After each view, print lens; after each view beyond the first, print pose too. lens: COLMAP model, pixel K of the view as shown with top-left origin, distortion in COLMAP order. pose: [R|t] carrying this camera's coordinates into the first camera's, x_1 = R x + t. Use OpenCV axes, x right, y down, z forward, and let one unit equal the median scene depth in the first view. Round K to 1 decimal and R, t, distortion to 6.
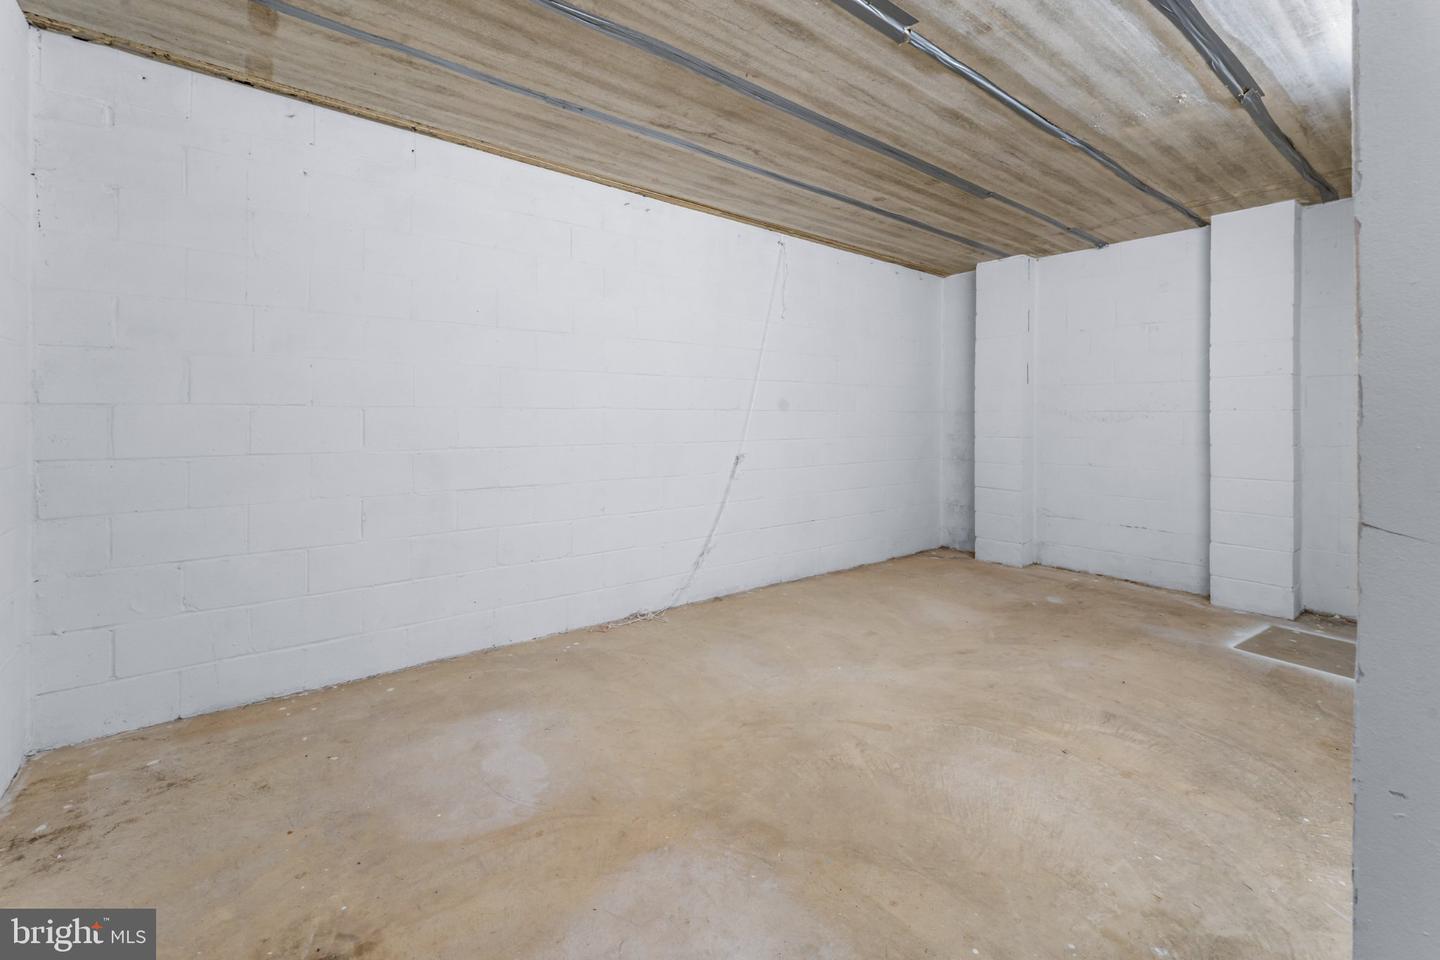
lens RADIAL K [[613.5, 0, 739.9], [0, 613.5, 416.7], [0, 0, 1]] dist [0.002233, 0.000046]
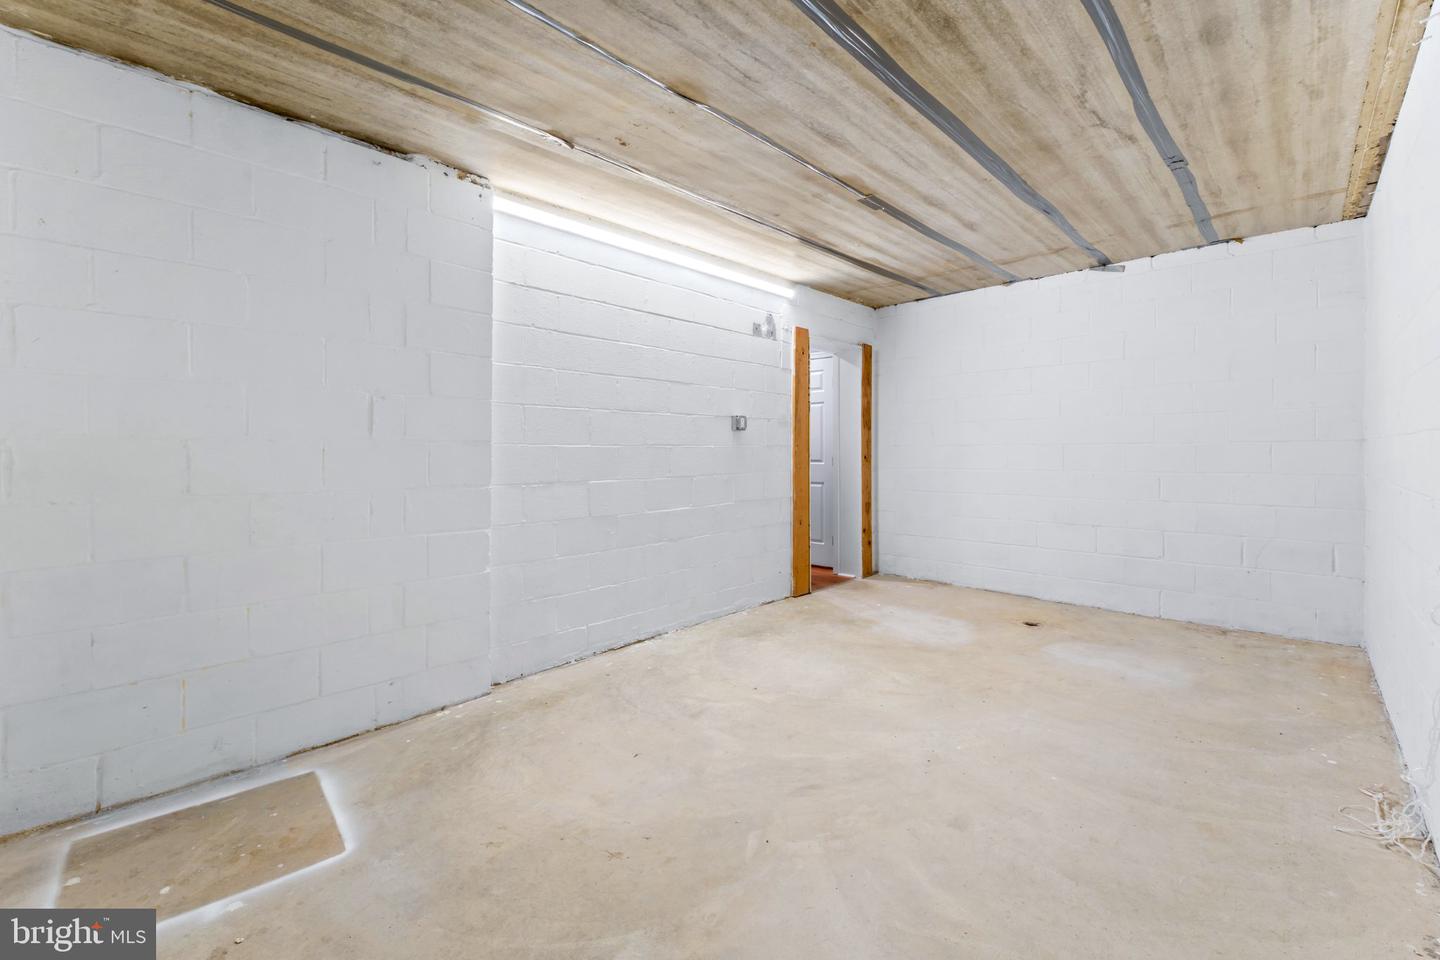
lens RADIAL K [[613.5, 0, 719.8], [0, 613.5, 472.4], [0, 0, 1]] dist [0.002233, 0.000046]
pose [[-0.992684, 0.004607, -0.120655, 0.691407], [0.001225, 0.999605, 0.028087, 0.014178], [0.120737, 0.027734, -0.992297, 2.104107]]
